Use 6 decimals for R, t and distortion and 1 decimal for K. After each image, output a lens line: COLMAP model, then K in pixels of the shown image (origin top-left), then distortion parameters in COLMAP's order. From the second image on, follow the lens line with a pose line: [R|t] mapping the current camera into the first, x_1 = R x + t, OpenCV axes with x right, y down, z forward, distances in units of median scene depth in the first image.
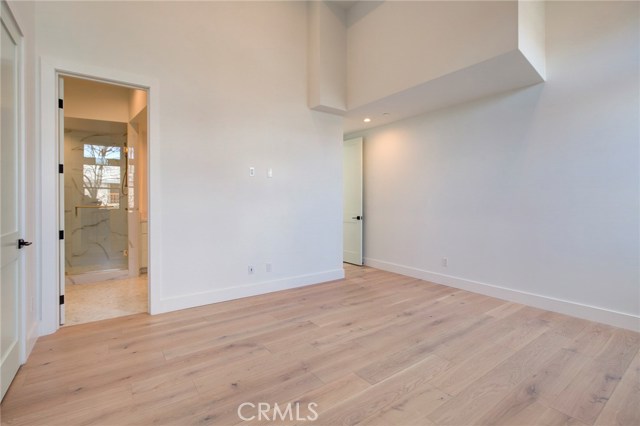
lens RADIAL K [[296.1, 0, 317.9], [0, 296.1, 206.7], [0, 0, 1]] dist [-0.002184, 0.001563]
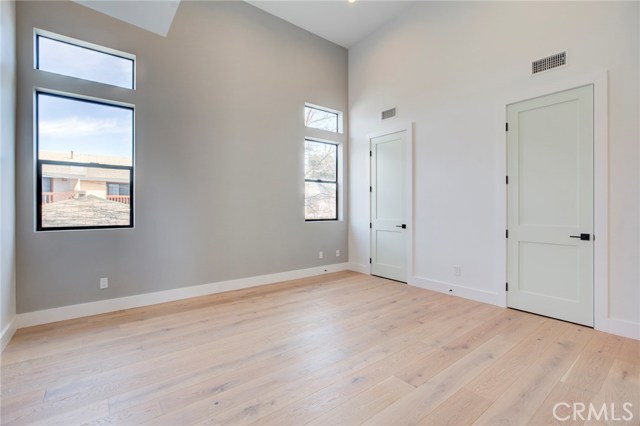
lens RADIAL K [[296.1, 0, 320.3], [0, 296.1, 208.6], [0, 0, 1]] dist [-0.002184, 0.001563]
pose [[-0.998824, 0.000568, -0.048472, 0.260623], [-0.000220, 0.999868, 0.016251, -0.026423], [0.048475, 0.016242, -0.998692, 1.996694]]
